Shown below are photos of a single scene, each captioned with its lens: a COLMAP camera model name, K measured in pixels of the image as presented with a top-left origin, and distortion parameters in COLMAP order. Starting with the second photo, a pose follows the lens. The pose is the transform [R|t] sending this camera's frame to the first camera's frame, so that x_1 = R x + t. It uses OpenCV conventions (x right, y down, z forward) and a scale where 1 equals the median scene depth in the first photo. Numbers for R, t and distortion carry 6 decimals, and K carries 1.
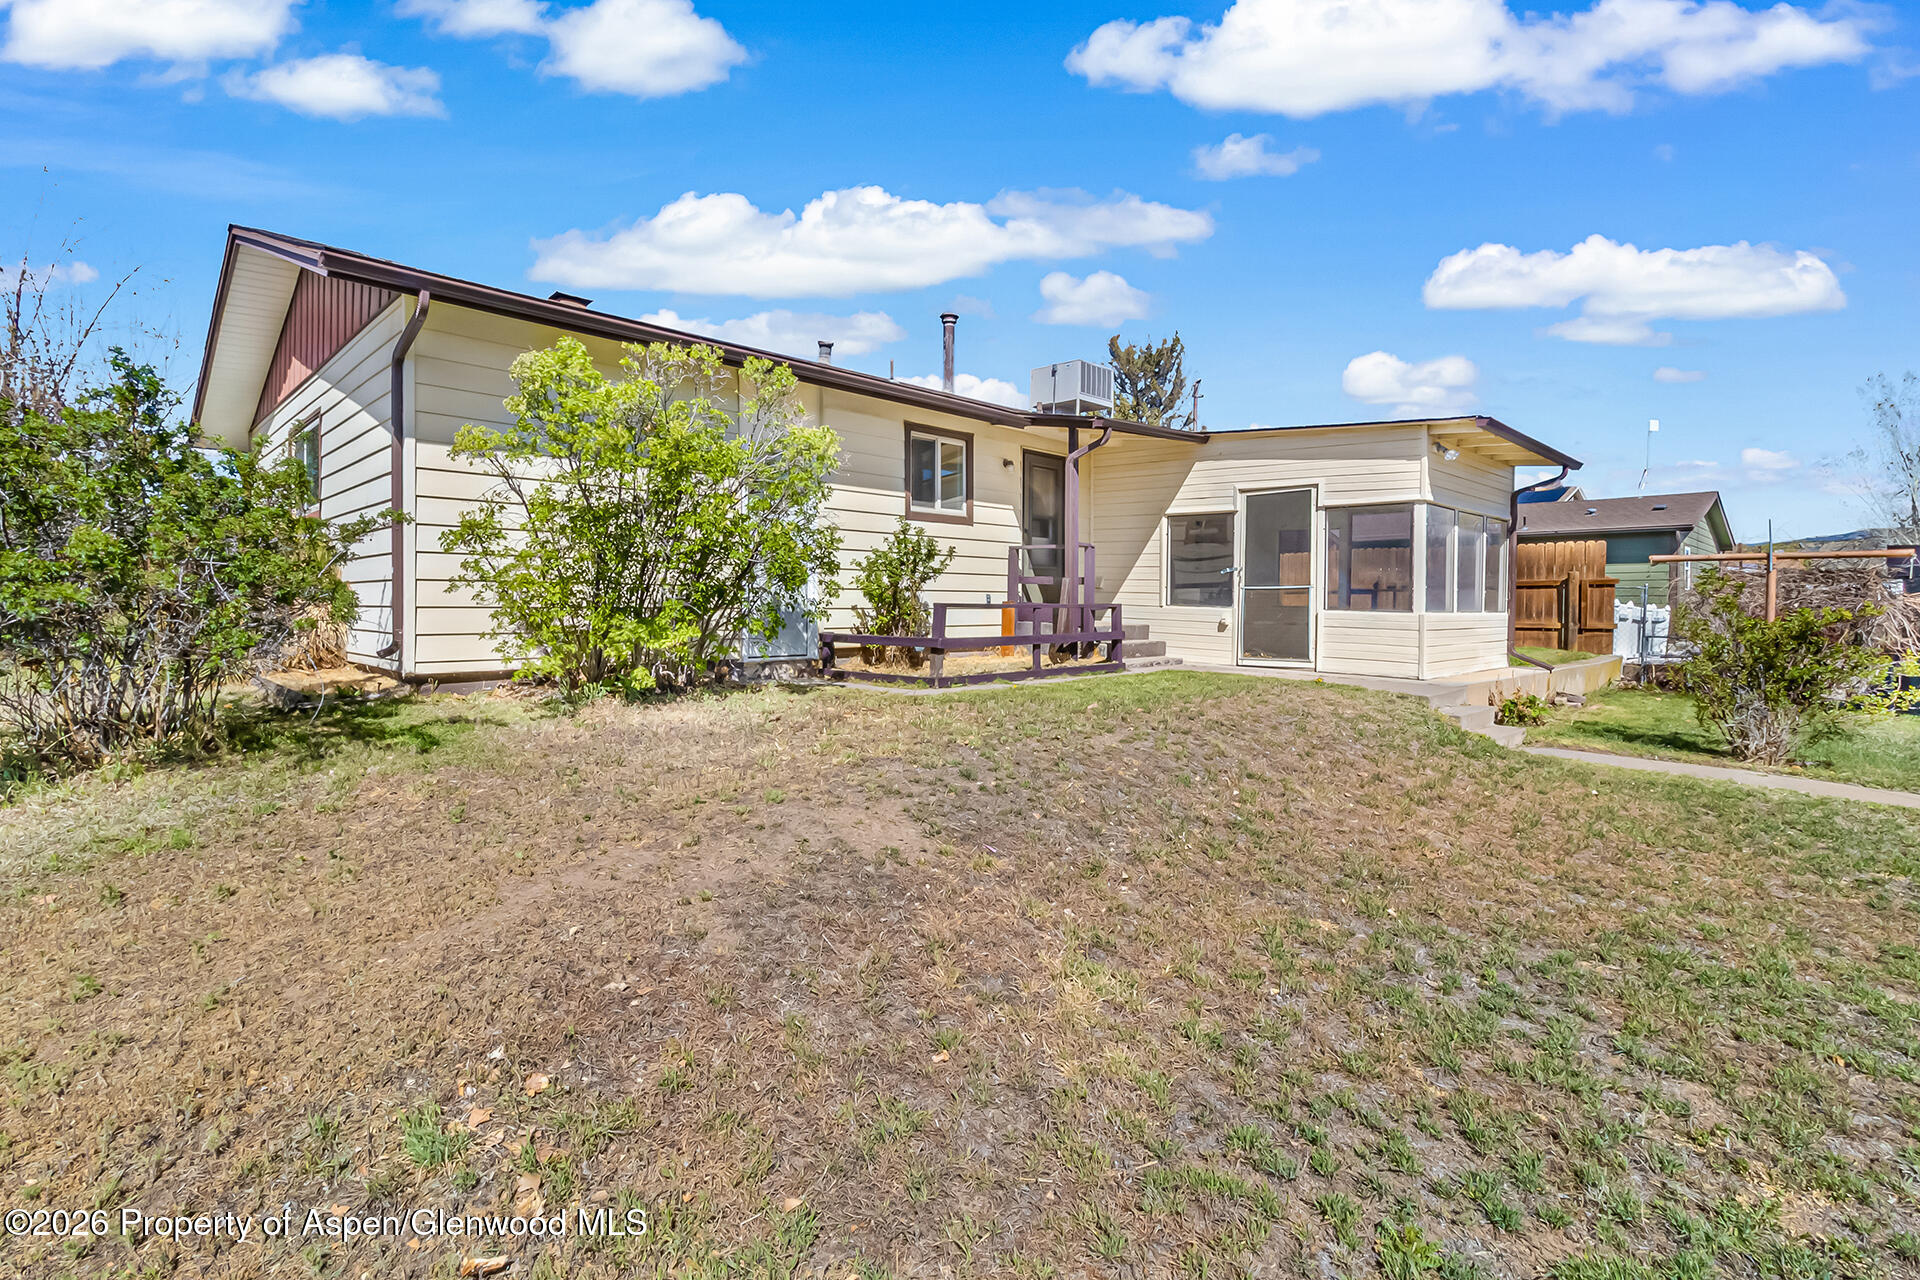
lens RADIAL K [[900.3, 0, 963.8], [0, 900.3, 617.1], [0, 0, 1]] dist [-0.000091, 0.000564]
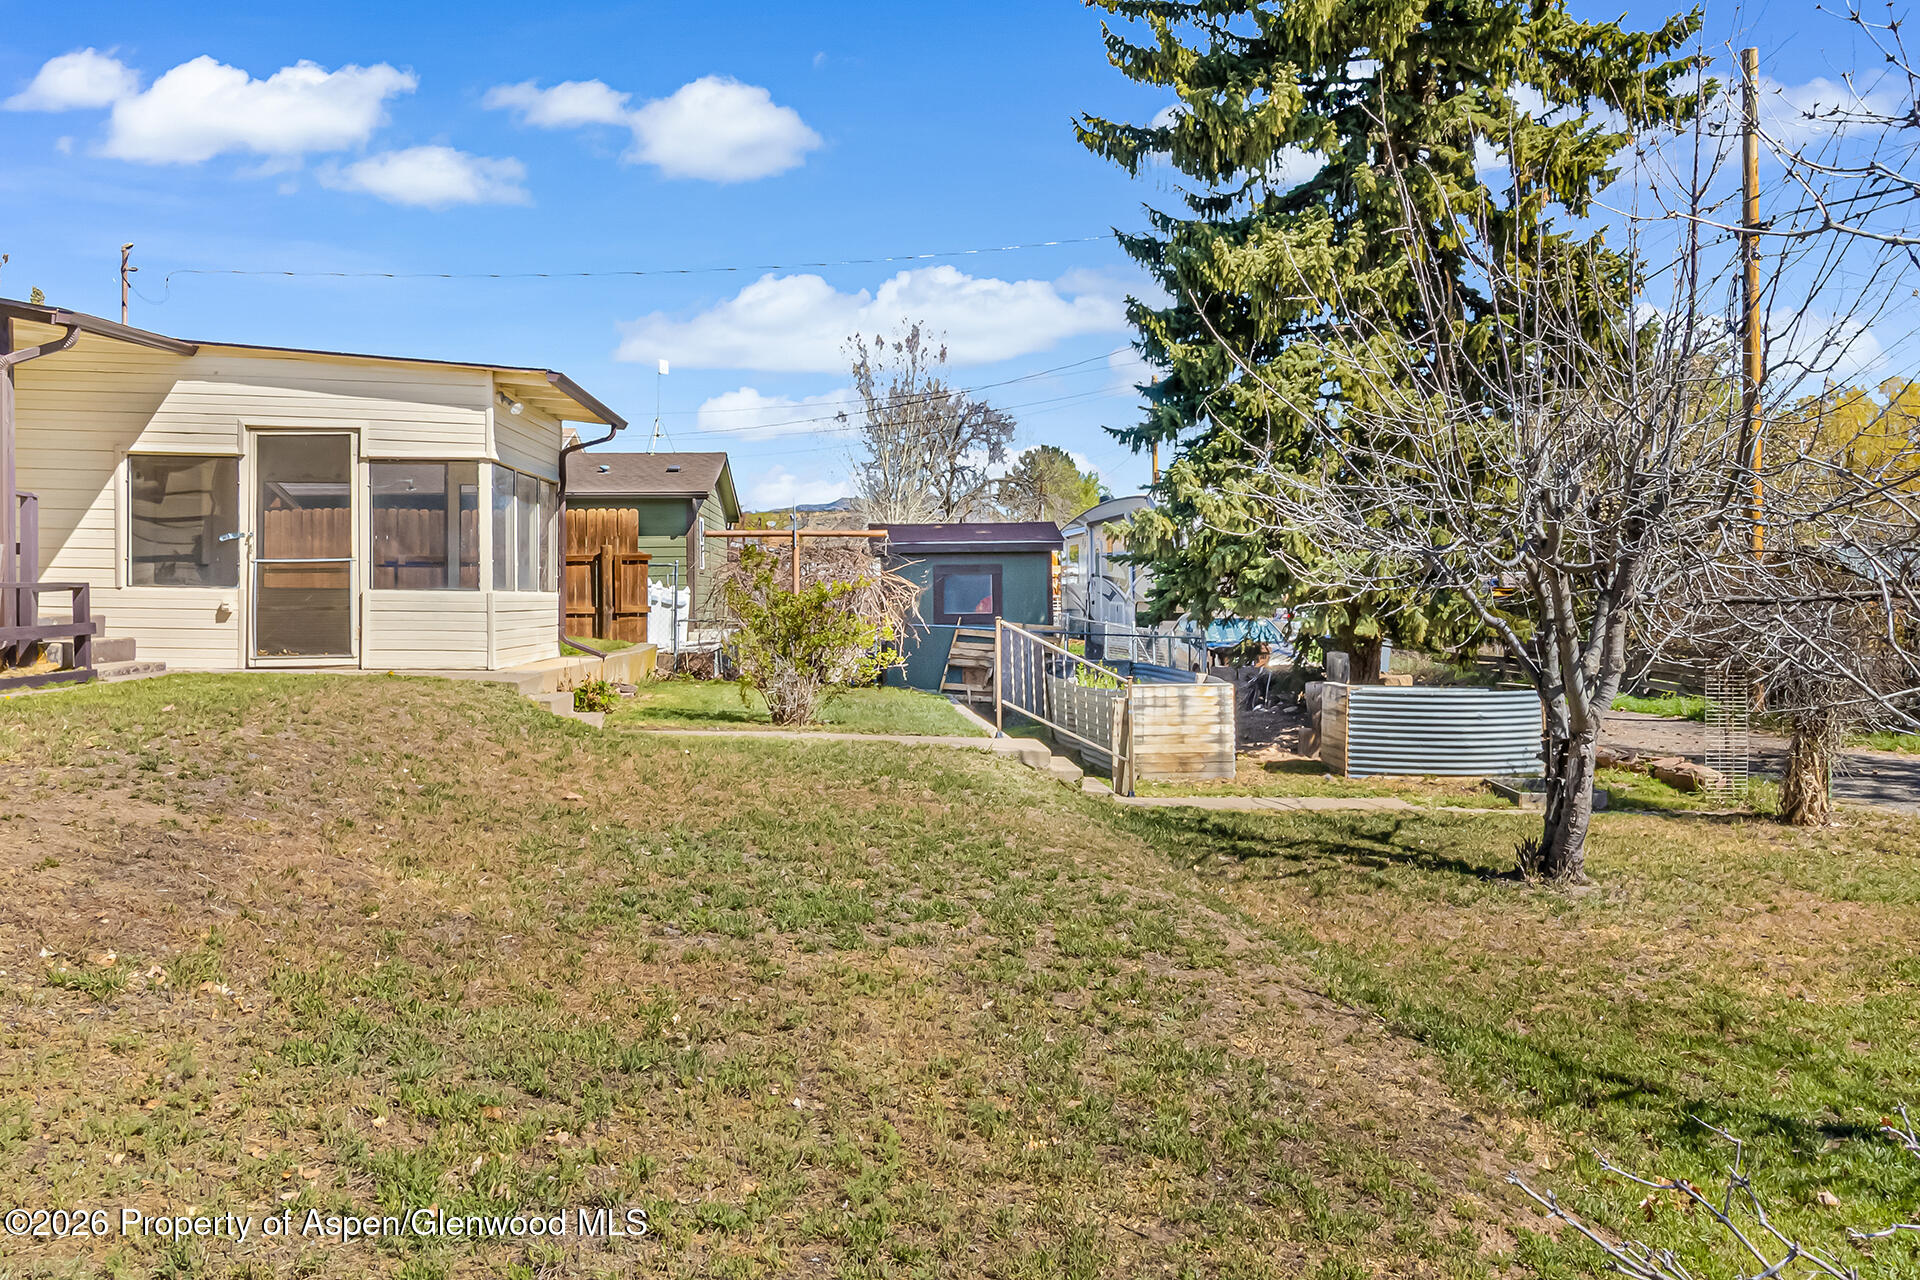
lens RADIAL K [[2029.5, 0, 960.0], [0, 2029.5, 640.0], [0, 0, 1]] dist [0.005653, 0.002472]
pose [[0.661963, -0.020812, 0.749248, -0.537729], [0.020738, 0.999740, 0.009448, 0.027424], [-0.749250, 0.009284, 0.662222, -0.509448]]
